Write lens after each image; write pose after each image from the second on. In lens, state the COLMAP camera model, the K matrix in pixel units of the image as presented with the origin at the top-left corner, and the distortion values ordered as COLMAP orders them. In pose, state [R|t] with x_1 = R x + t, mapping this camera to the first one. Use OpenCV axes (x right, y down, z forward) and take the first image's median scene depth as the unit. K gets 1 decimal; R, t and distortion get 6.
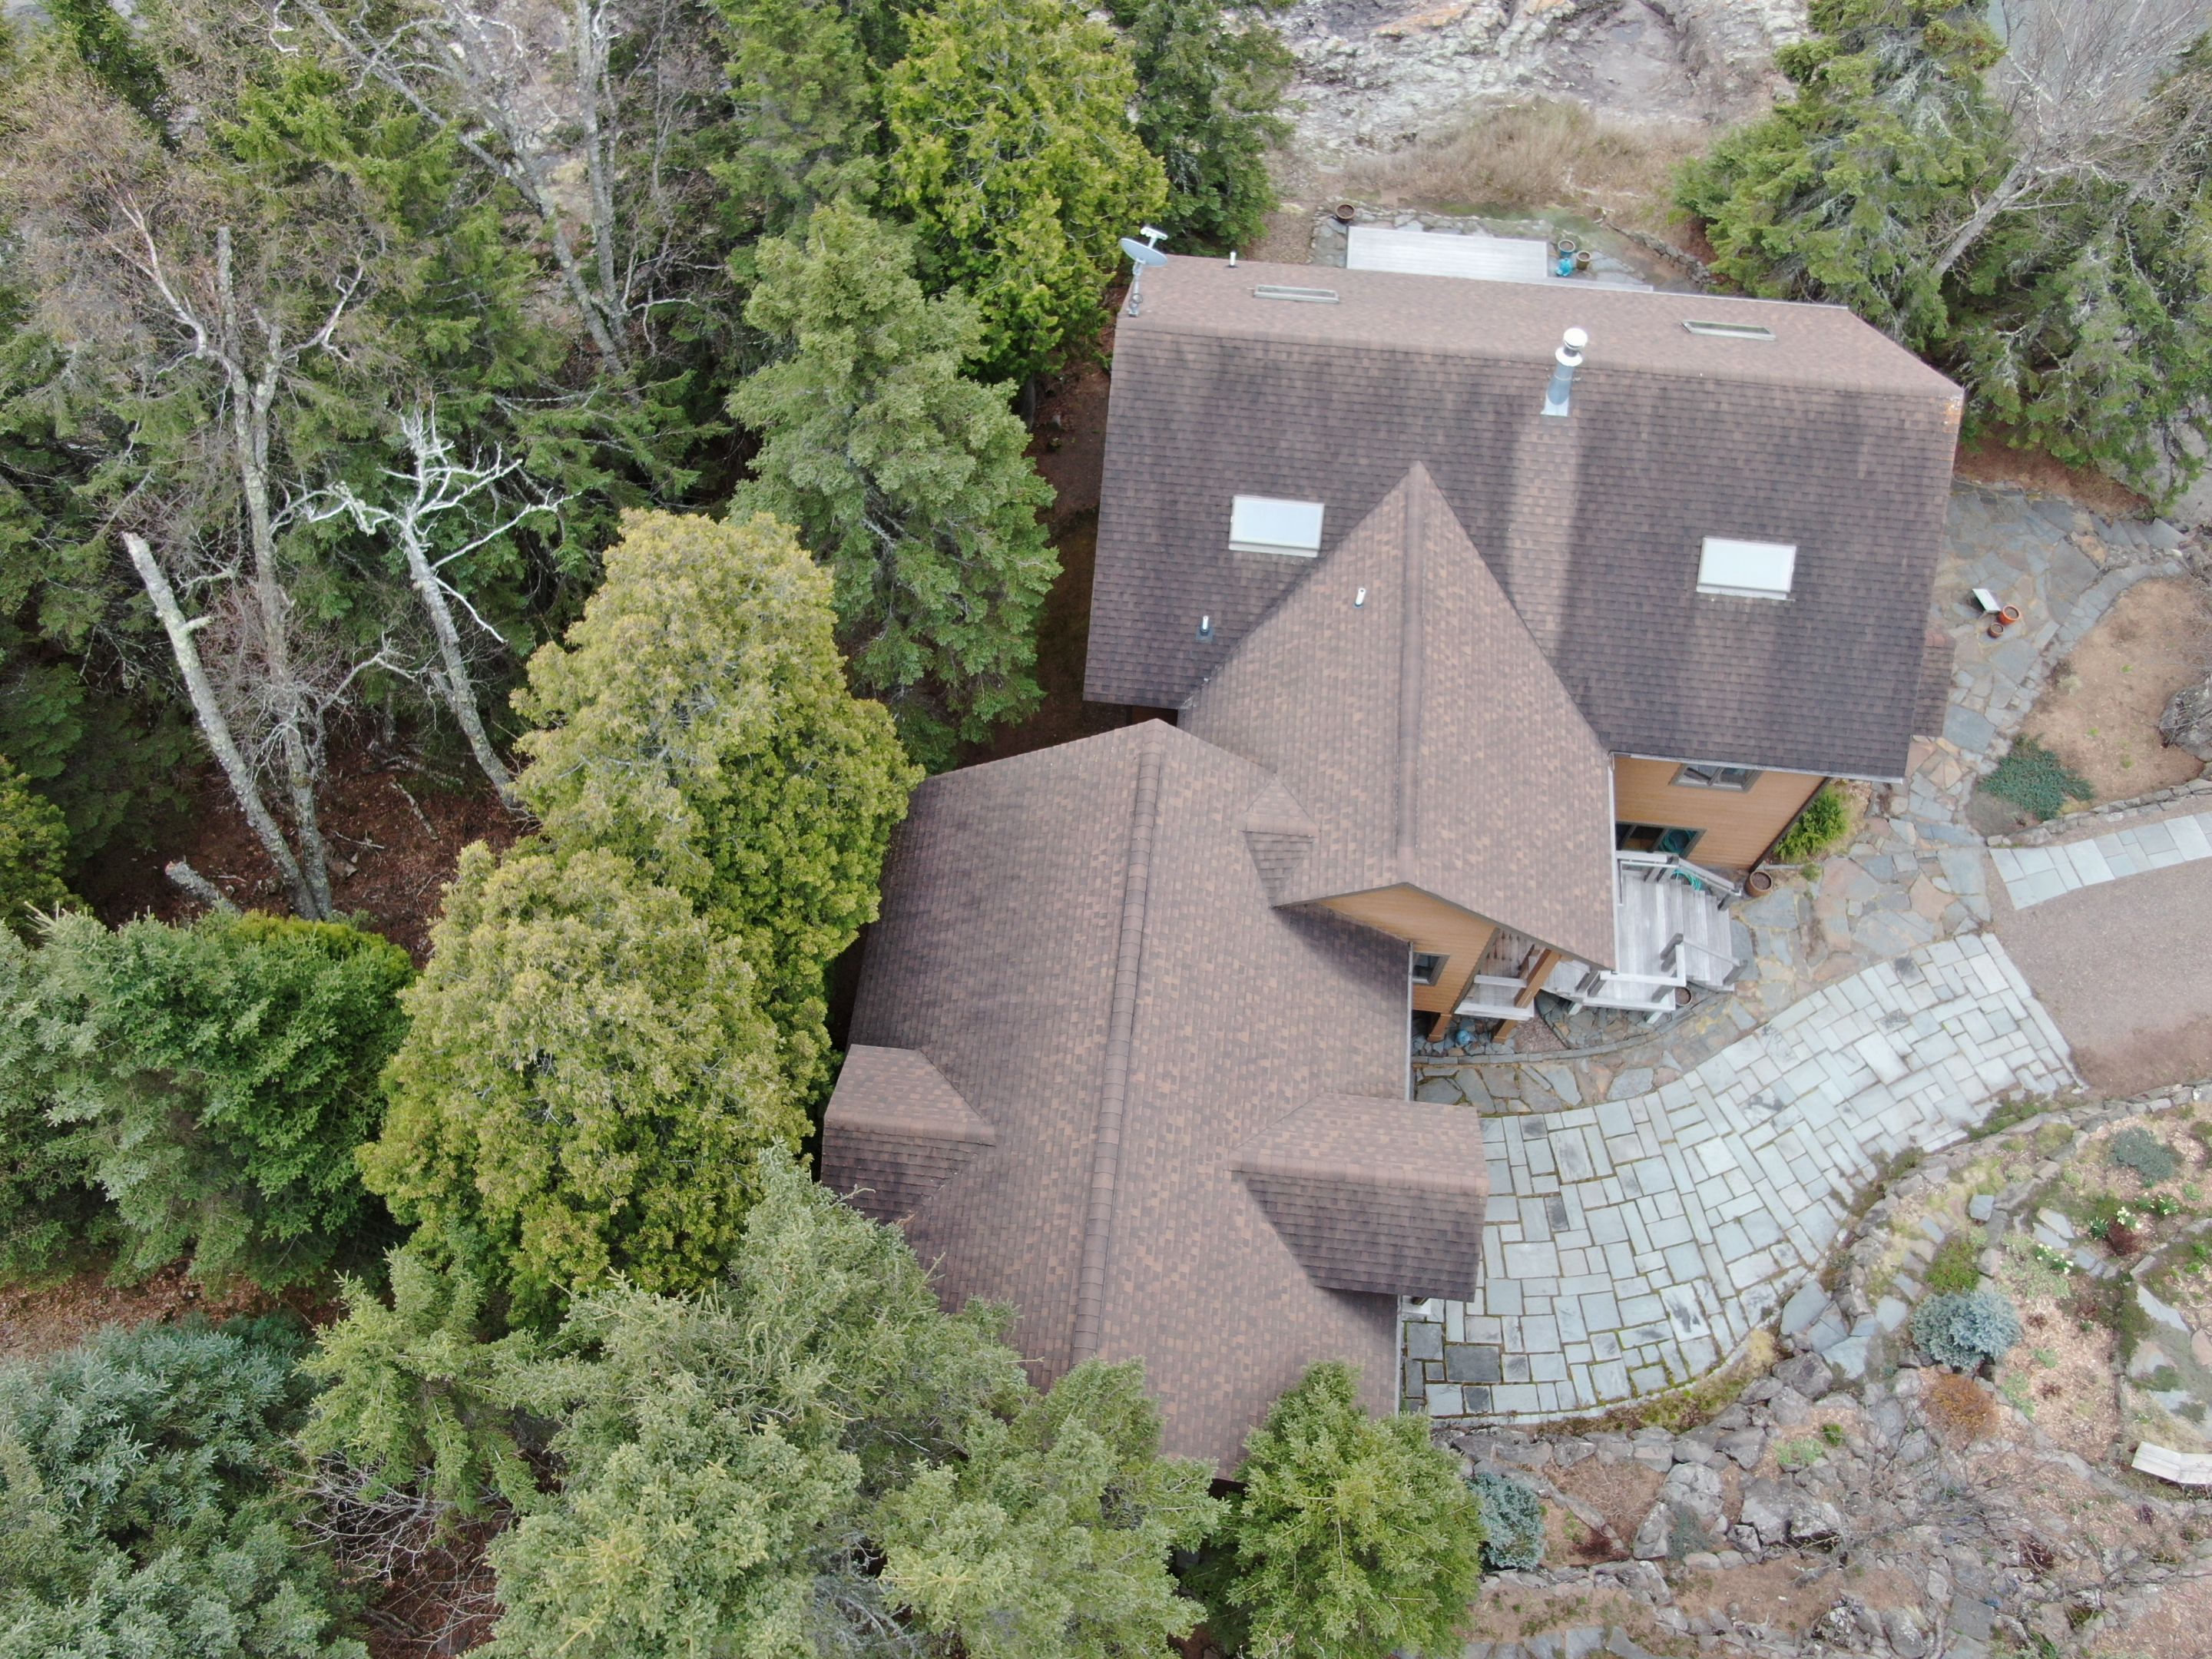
lens RADIAL K [[1646.8, 0, 1100.0], [0, 1646.8, 838.2], [0, 0, 1]] dist [-0.001940, -0.011223]
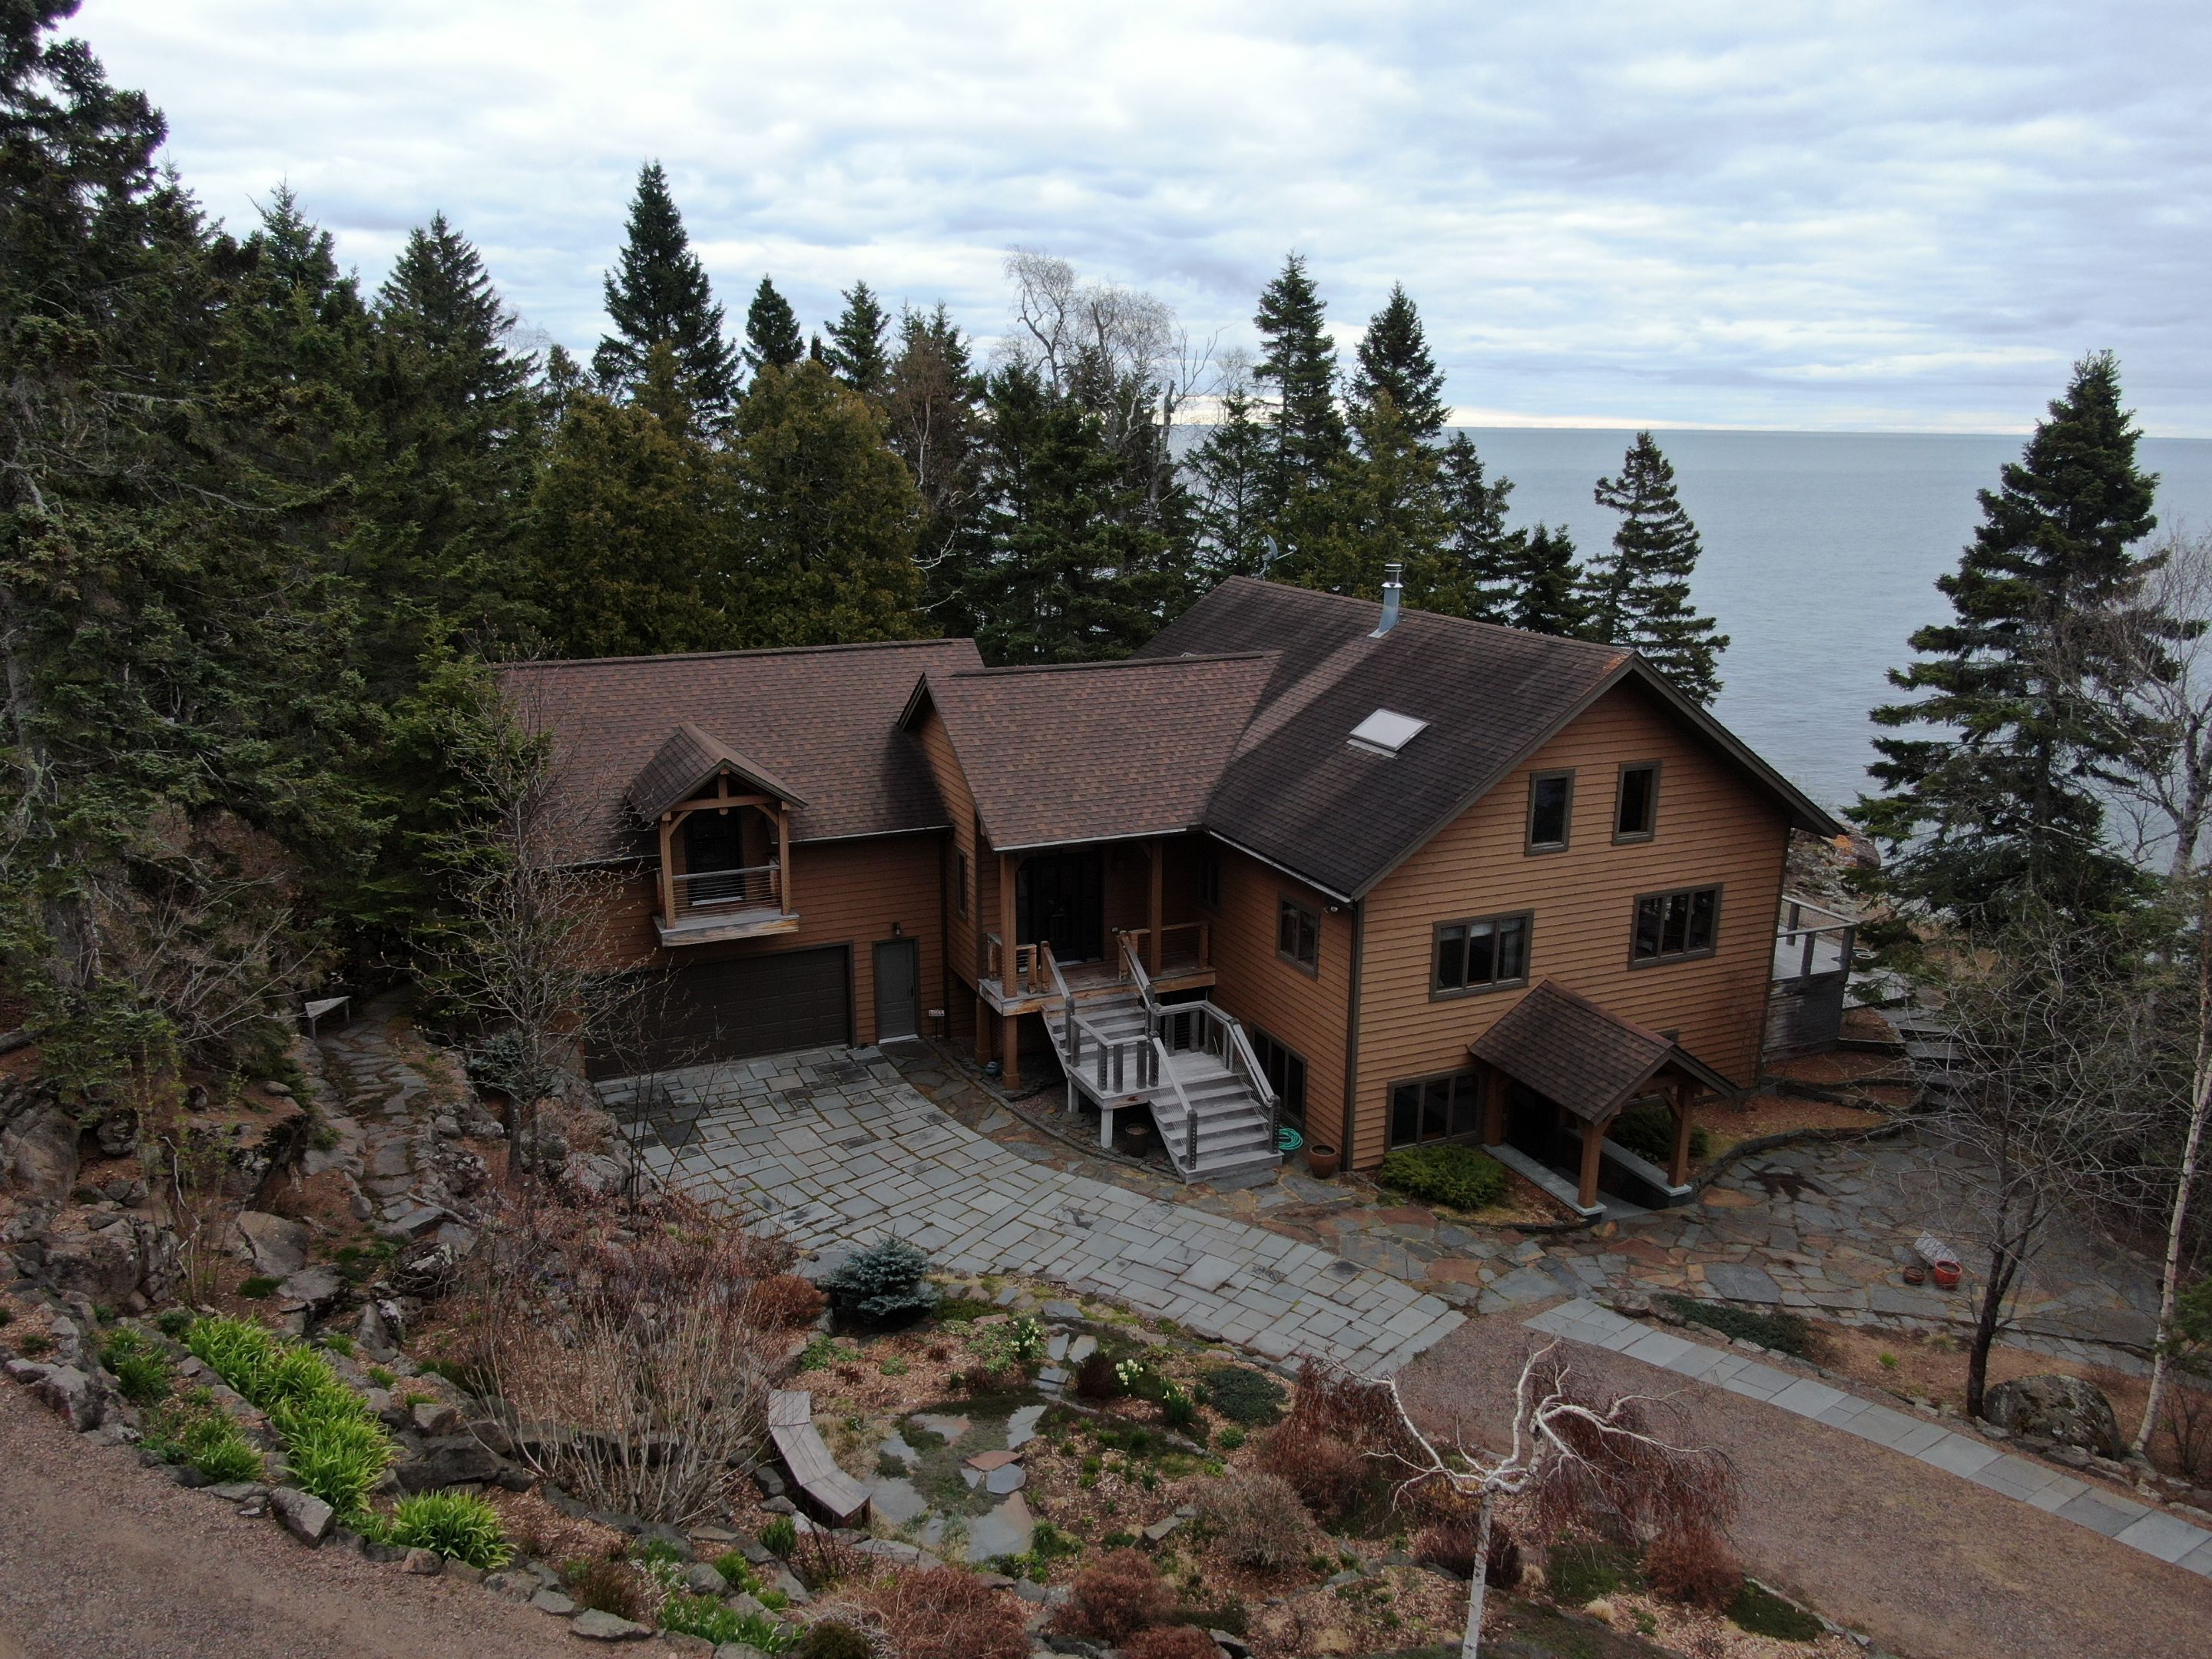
lens RADIAL K [[1646.8, 0, 1109.0], [0, 1646.8, 828.5], [0, 0, 1]] dist [-0.001940, -0.011223]
pose [[0.504247, 0.214835, -0.836410, 1.148620], [-0.775774, 0.538173, -0.329460, 0.341455], [0.379353, 0.814994, 0.438035, 0.495617]]
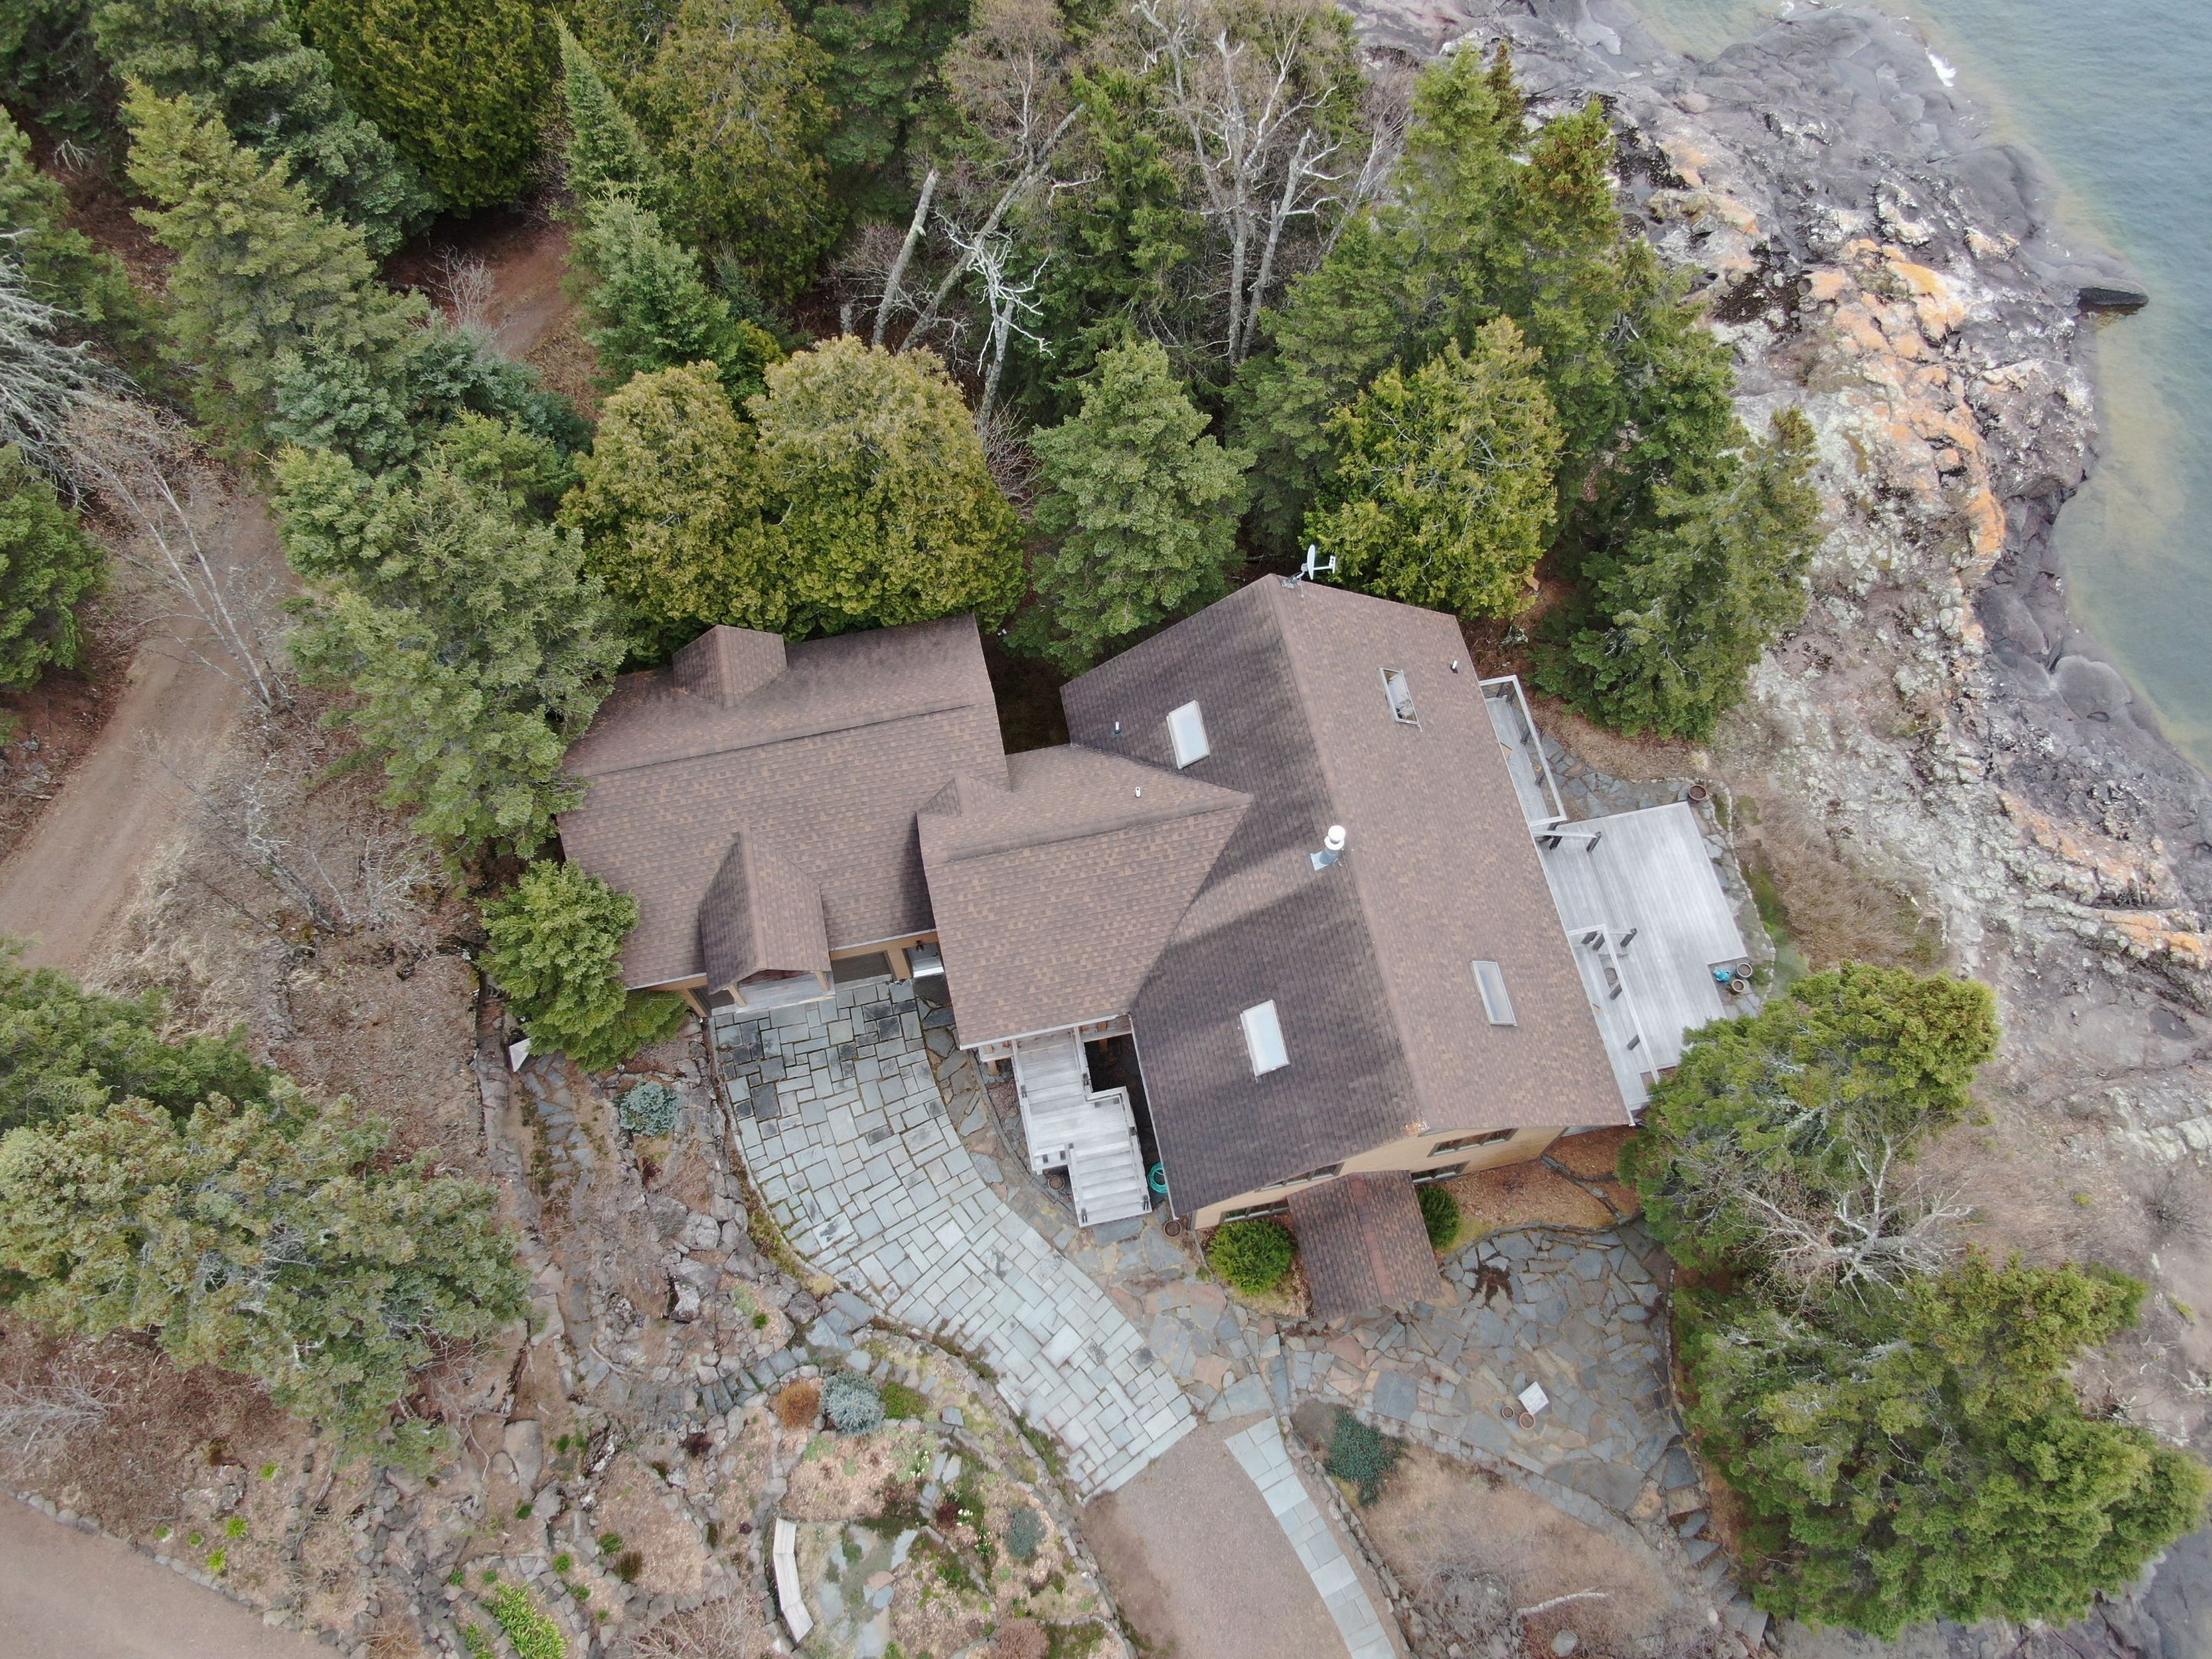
lens RADIAL K [[1646.8, 0, 1096.0], [0, 1646.8, 869.7], [0, 0, 1]] dist [-0.001940, -0.011223]
pose [[0.304535, 0.867476, -0.393376, 0.721531], [-0.844765, 0.436773, 0.309193, -0.496413], [0.440034, 0.238150, 0.865826, -0.232166]]
